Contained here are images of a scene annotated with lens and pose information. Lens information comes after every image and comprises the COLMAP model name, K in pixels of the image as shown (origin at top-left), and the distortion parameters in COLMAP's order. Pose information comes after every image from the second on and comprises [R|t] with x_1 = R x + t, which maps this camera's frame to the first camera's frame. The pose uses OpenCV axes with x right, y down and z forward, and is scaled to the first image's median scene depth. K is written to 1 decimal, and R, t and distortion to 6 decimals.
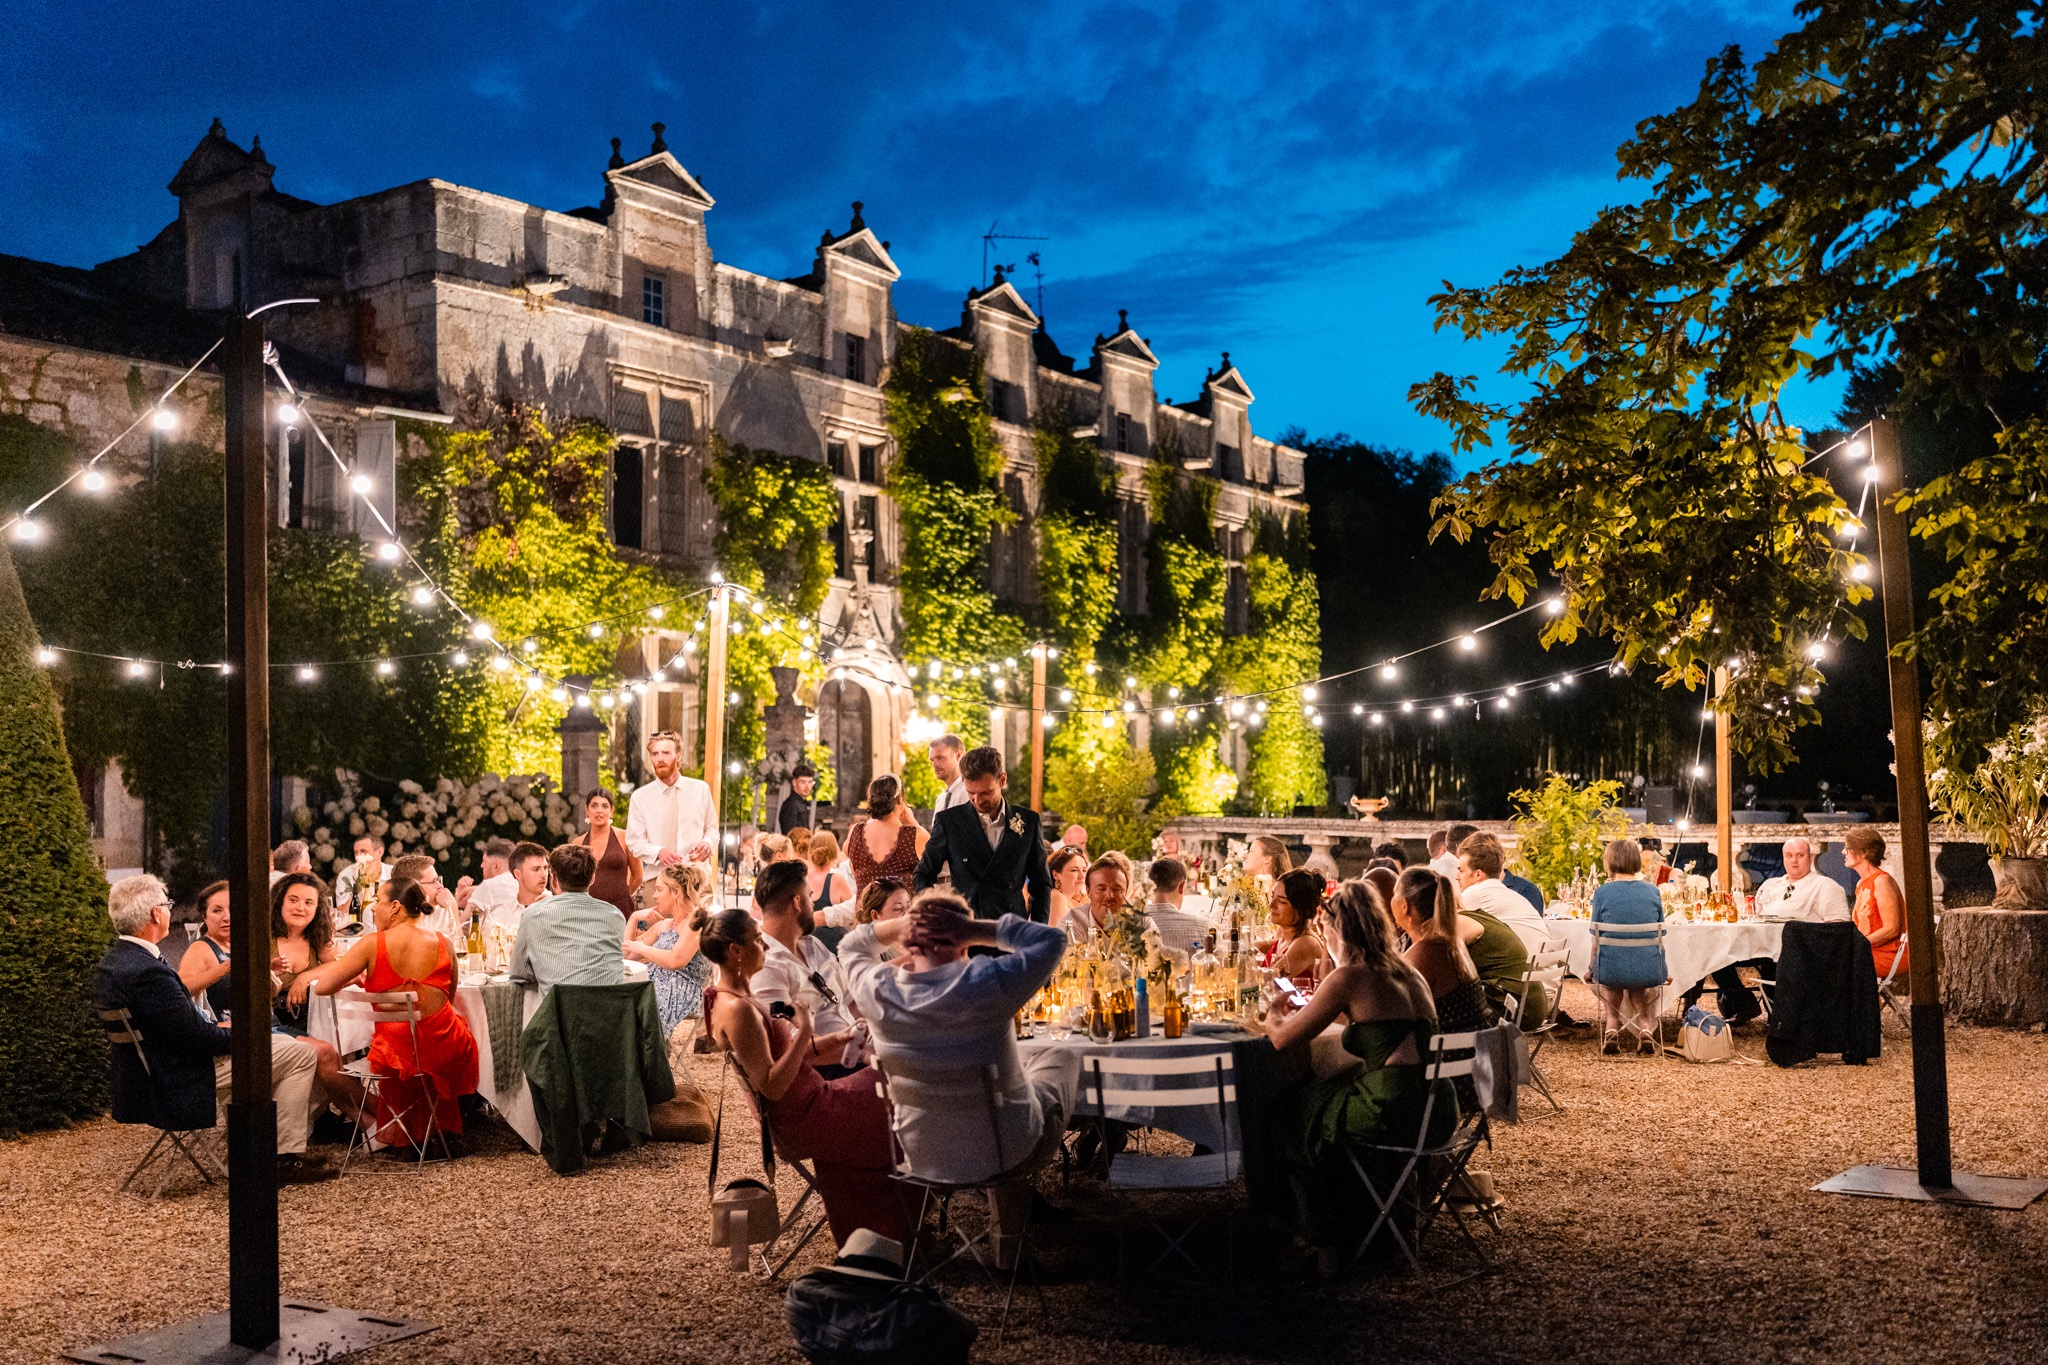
lens RADIAL K [[2153.4, 0, 1028.5], [0, 2153.4, 684.6], [0, 0, 1]] dist [0.005791, 0.000000]
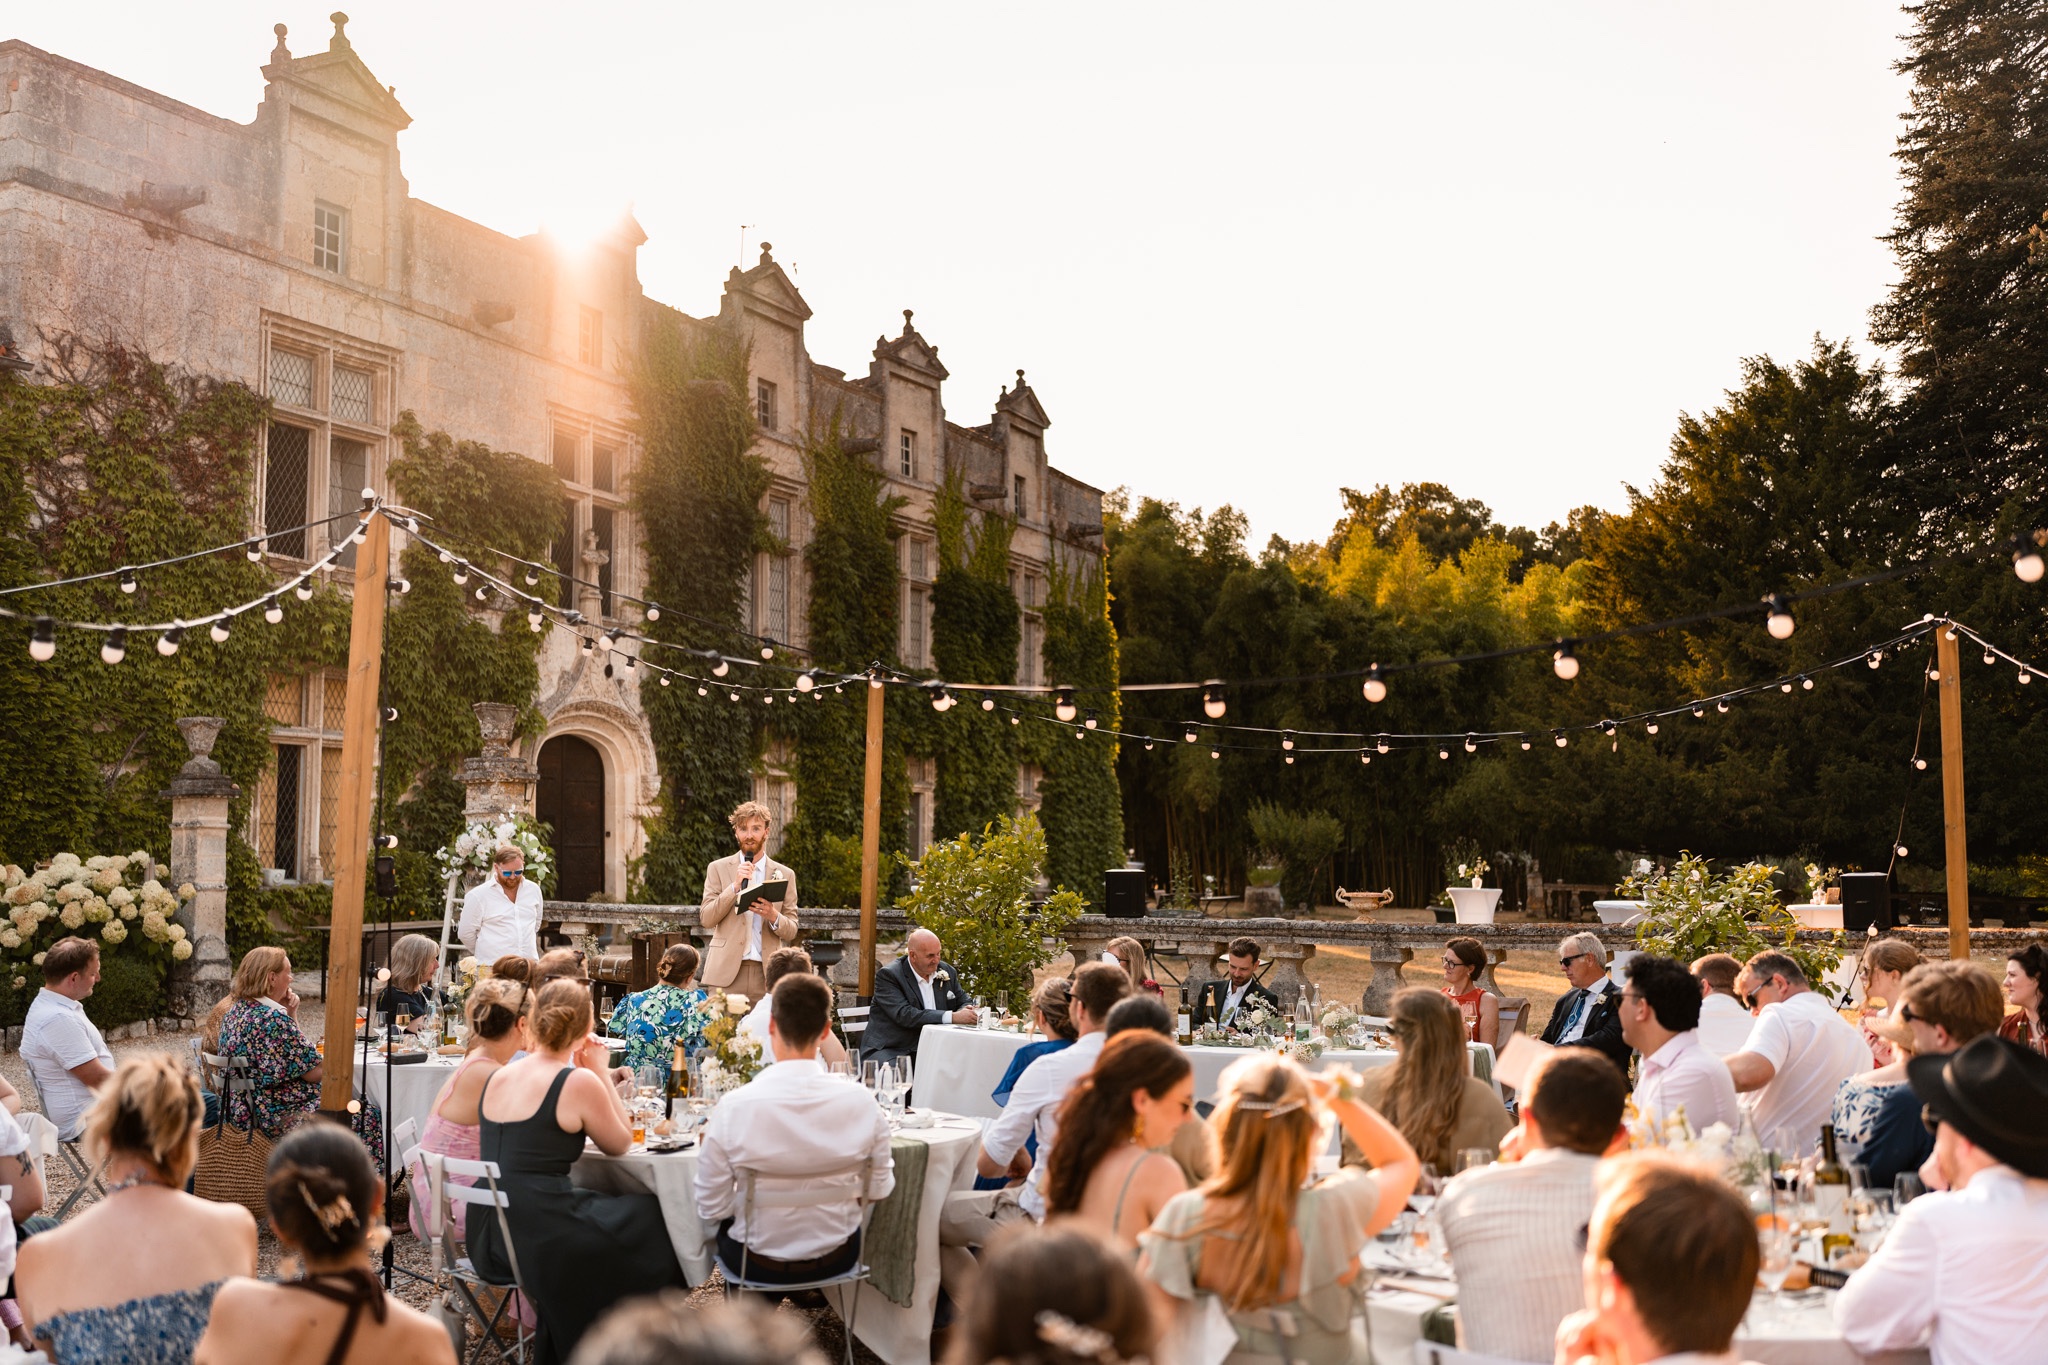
lens RADIAL K [[2153.4, 0, 1030.4], [0, 2153.4, 671.2], [0, 0, 1]] dist [0.005791, 0.000000]
pose [[0.990855, 0.012213, 0.134380, -0.093569], [-0.006143, 0.998946, -0.045494, 0.033173], [-0.134794, 0.044253, 0.989885, 0.743777]]
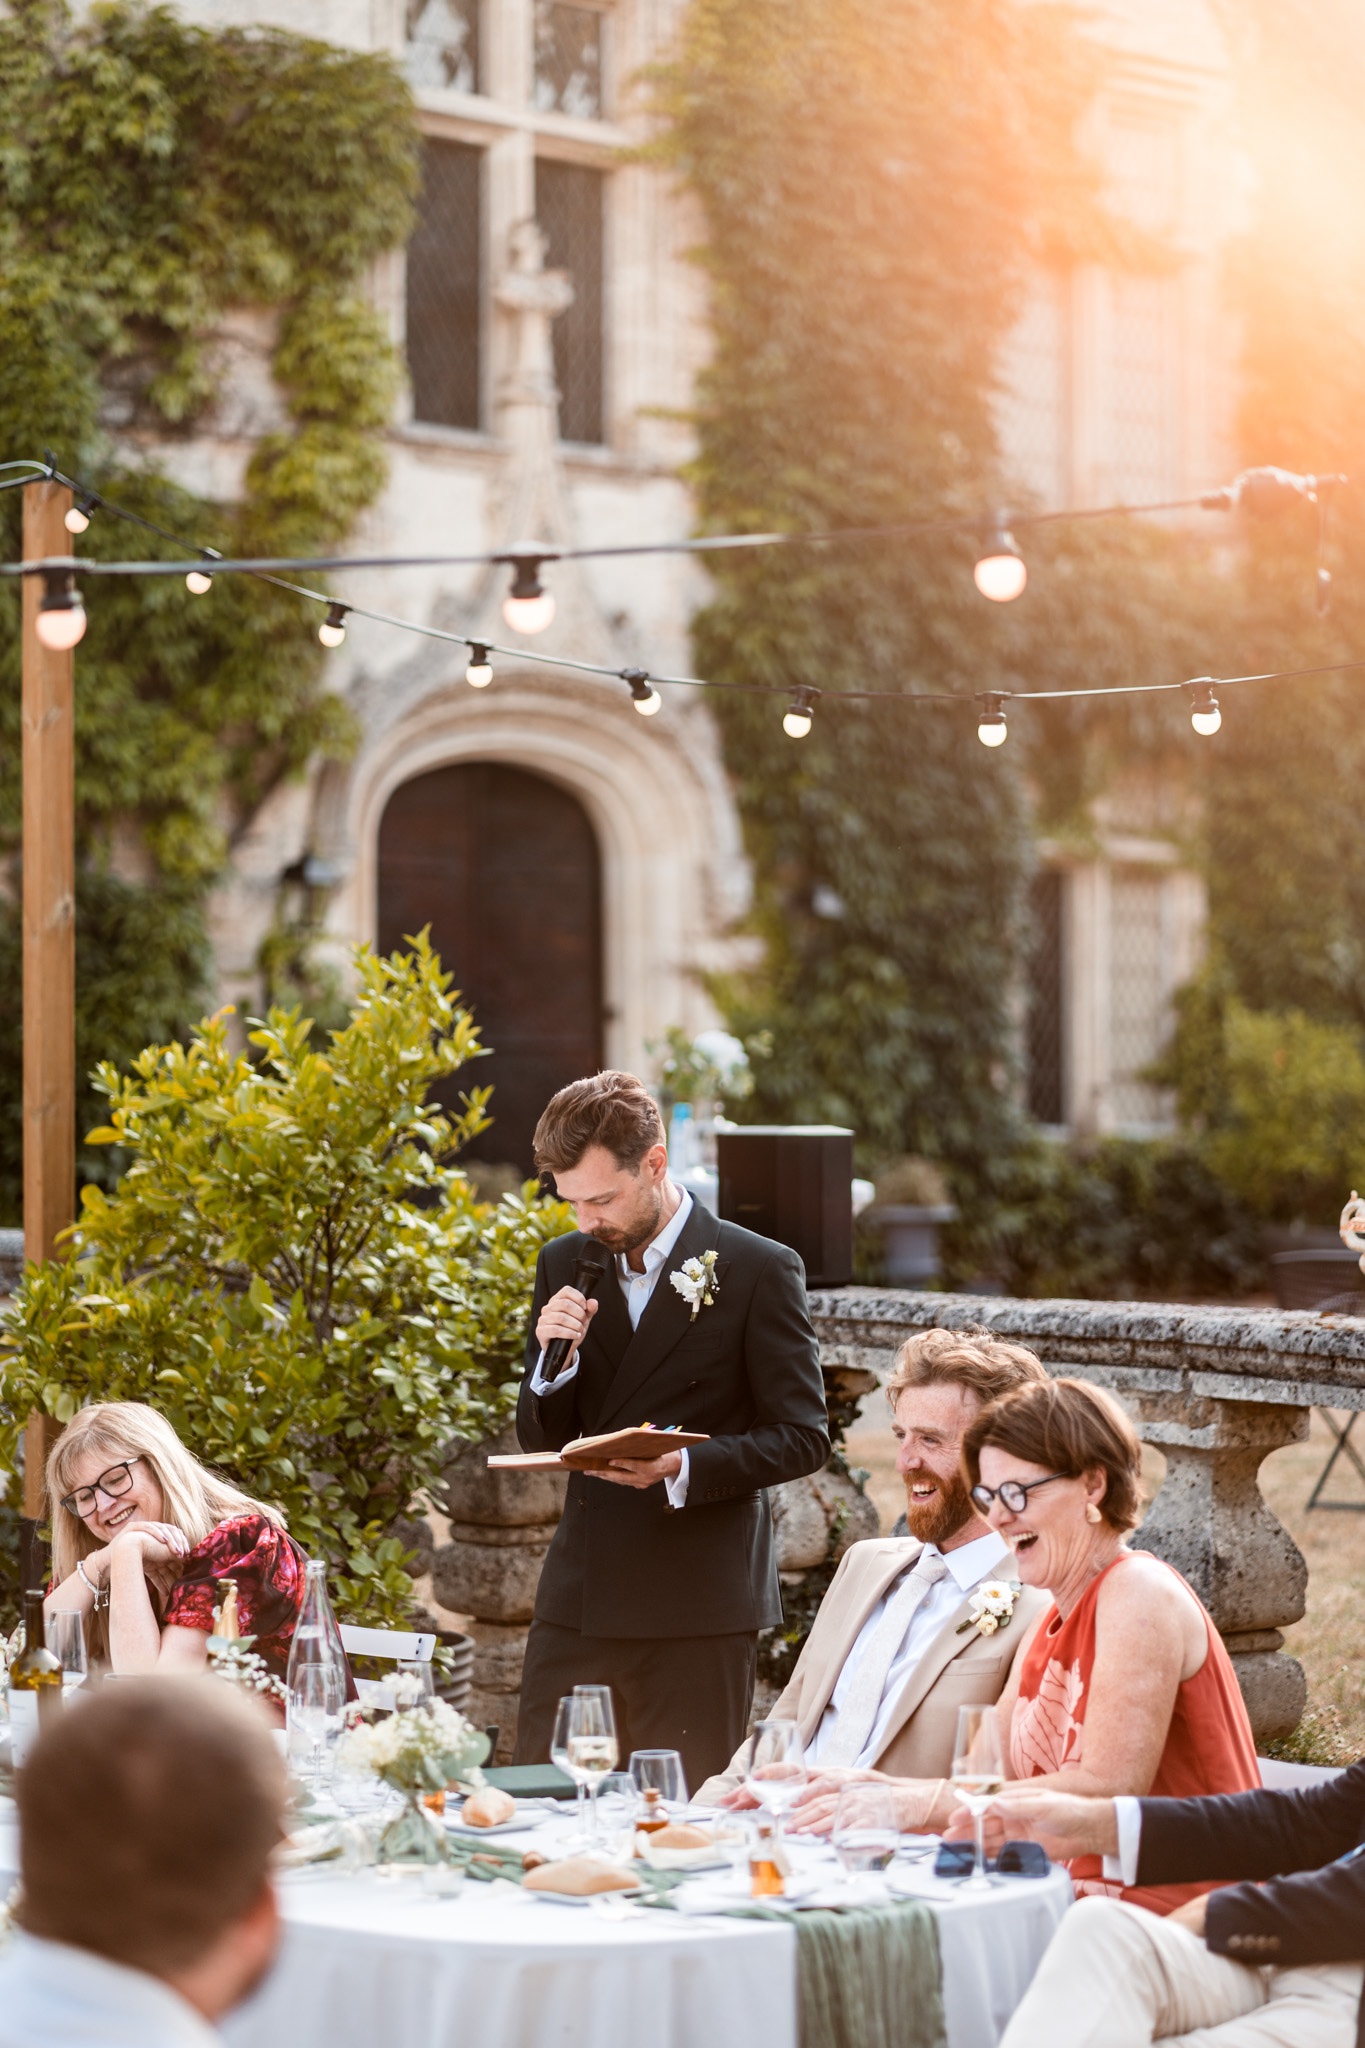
lens RADIAL K [[4898.4, 0, 678.8], [0, 4898.4, 1031.9], [0, 0, 1]] dist [0.035867, 0.000000]
pose [[0.967931, -0.003480, -0.251193, 0.461040], [0.012076, 0.999393, 0.032690, 0.051534], [0.250926, -0.034676, 0.967385, 1.297932]]
